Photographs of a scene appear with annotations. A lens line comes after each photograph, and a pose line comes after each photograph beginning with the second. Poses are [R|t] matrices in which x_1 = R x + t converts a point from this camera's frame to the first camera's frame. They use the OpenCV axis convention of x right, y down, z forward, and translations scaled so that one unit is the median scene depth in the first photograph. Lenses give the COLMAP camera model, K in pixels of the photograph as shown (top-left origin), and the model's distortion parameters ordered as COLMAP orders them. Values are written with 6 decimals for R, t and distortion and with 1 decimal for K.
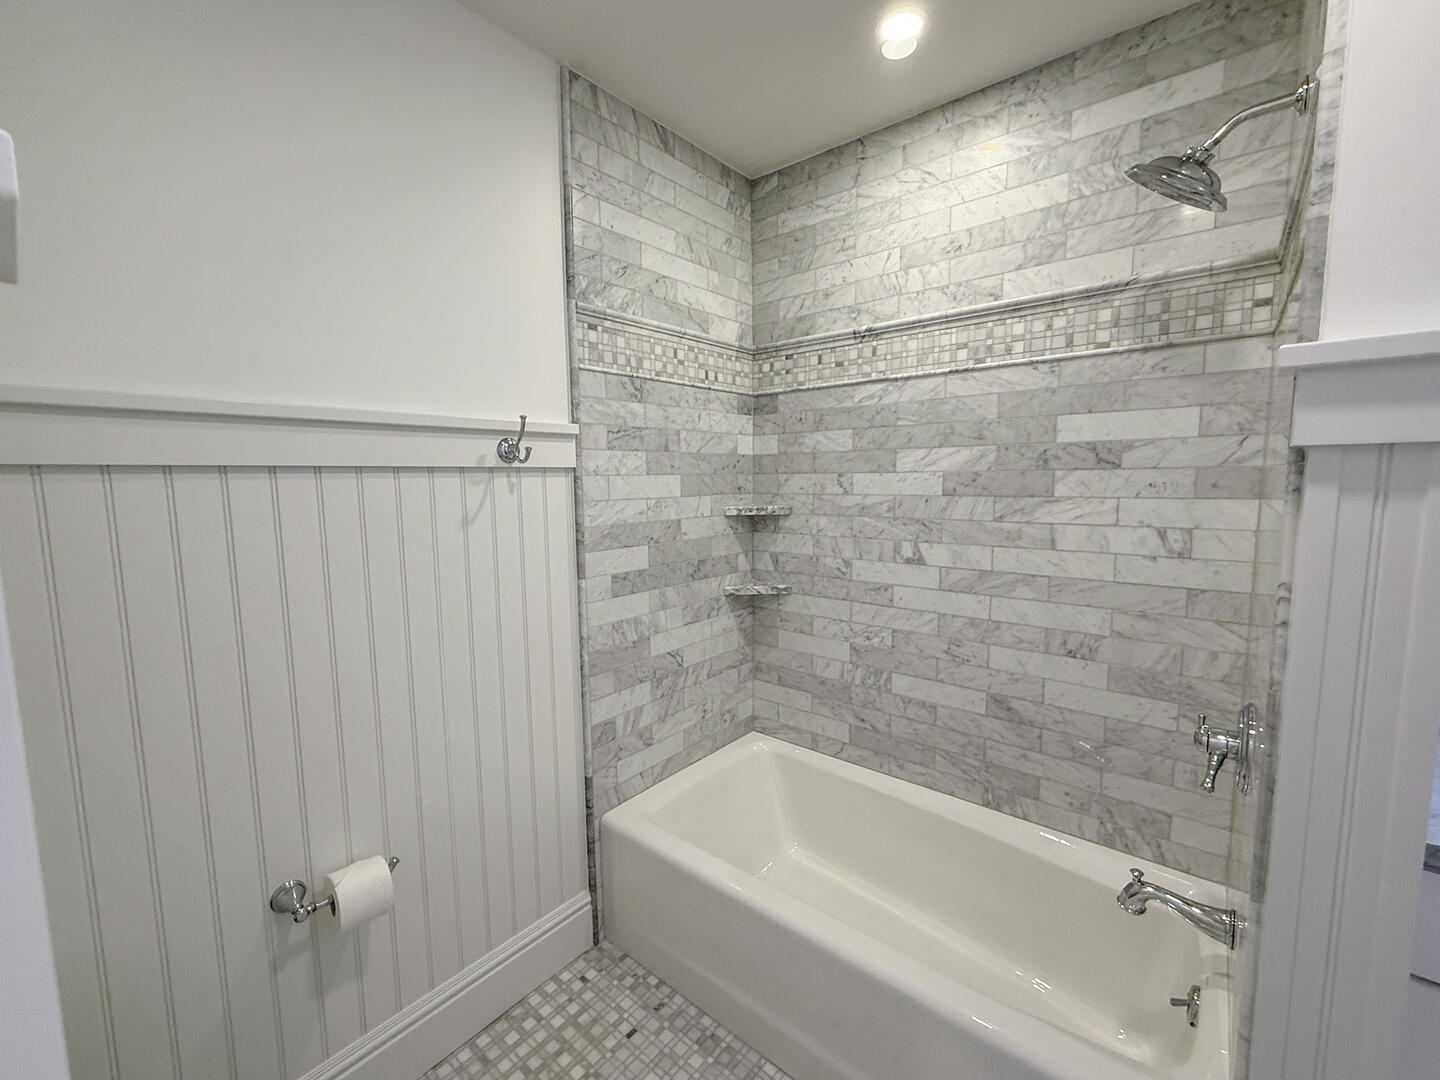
lens RADIAL K [[590.3, 0, 721.9], [0, 590.3, 538.2], [0, 0, 1]] dist [-0.003158, -0.000534]
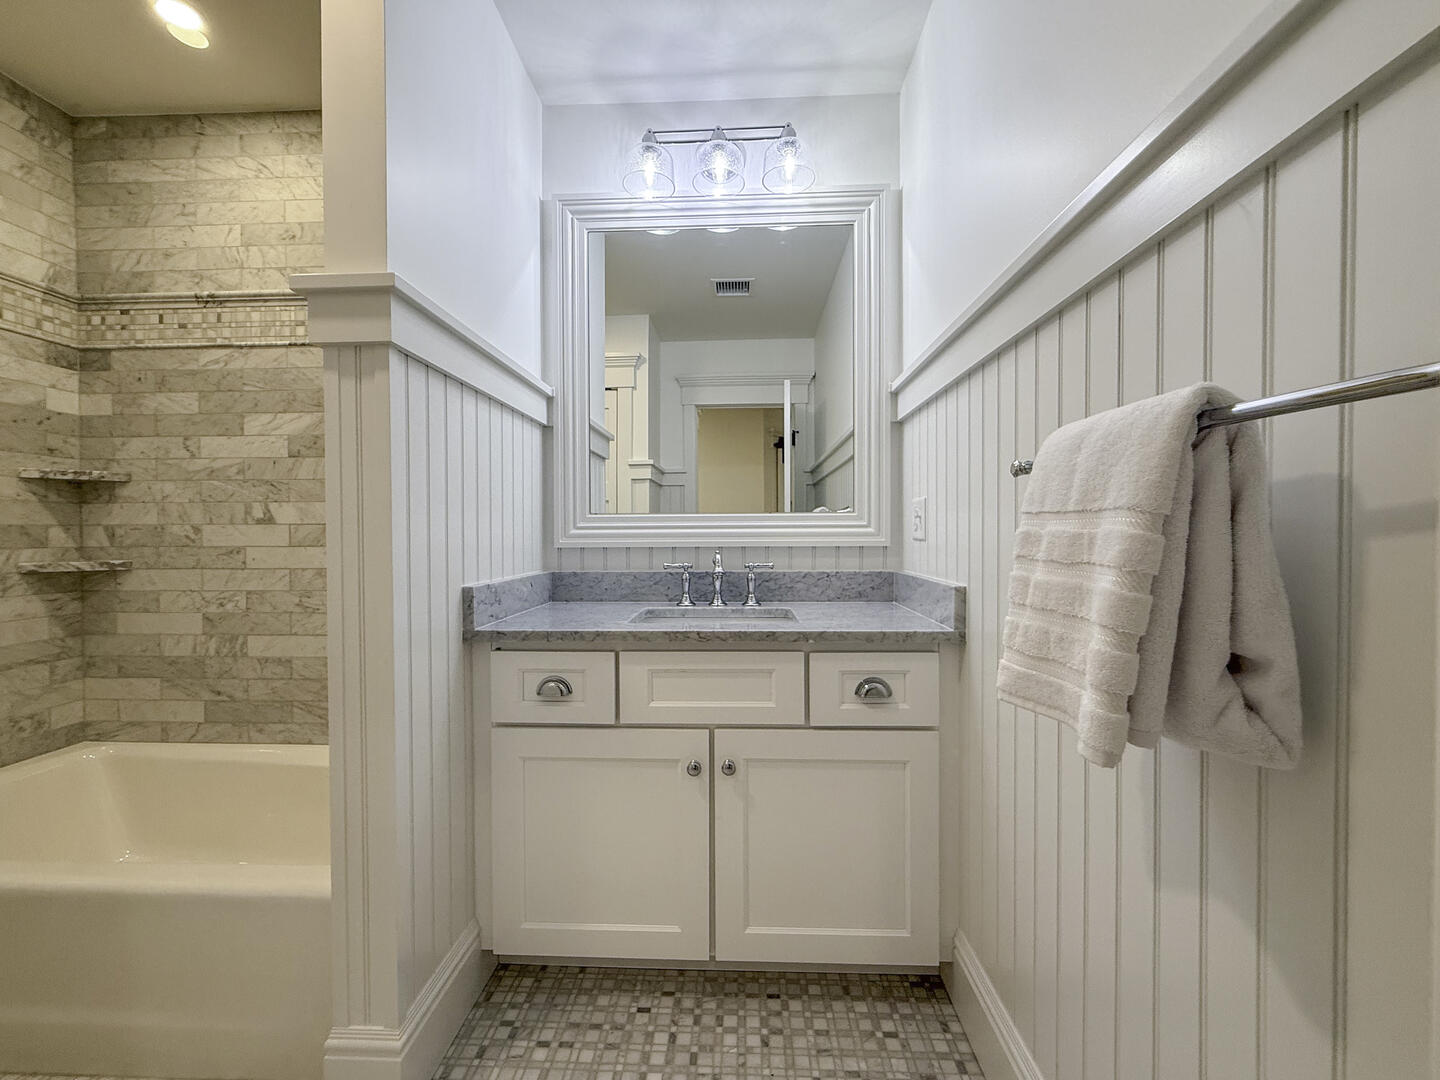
lens RADIAL K [[590.3, 0, 718.7], [0, 590.3, 540.4], [0, 0, 1]] dist [-0.003158, -0.000534]
pose [[0.794468, -0.000941, 0.607306, 0.309889], [0.058323, 0.995495, -0.074755, 0.184329], [-0.604499, 0.094810, 0.790943, -0.279513]]
